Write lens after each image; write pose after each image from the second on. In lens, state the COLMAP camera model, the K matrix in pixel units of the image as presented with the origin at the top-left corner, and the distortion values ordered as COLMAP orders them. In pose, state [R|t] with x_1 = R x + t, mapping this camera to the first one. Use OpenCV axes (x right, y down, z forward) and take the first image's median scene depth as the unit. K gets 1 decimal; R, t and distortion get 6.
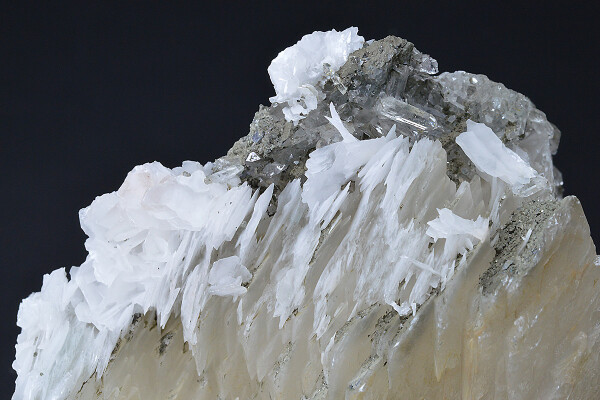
lens RADIAL K [[1695.6, 0, 300.3], [0, 1695.6, 200.1], [0, 0, 1]] dist [-0.099777, 0.000000]
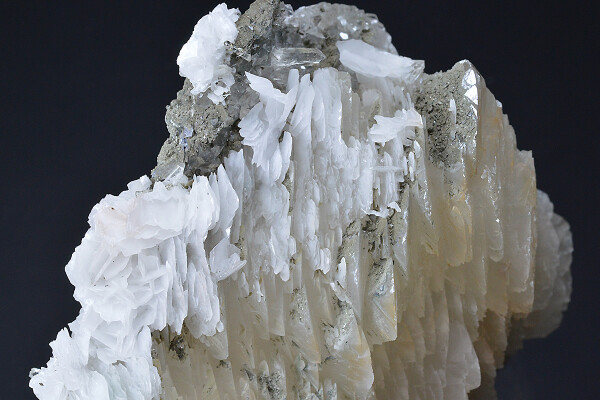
lens RADIAL K [[1695.6, 0, 299.7], [0, 1695.6, 199.2], [0, 0, 1]] dist [-0.099777, 0.000000]
pose [[0.821306, -0.422300, 0.383560, -0.398891], [0.420700, 0.902445, 0.092760, -0.068750], [-0.385315, 0.085180, 0.918845, -0.009594]]
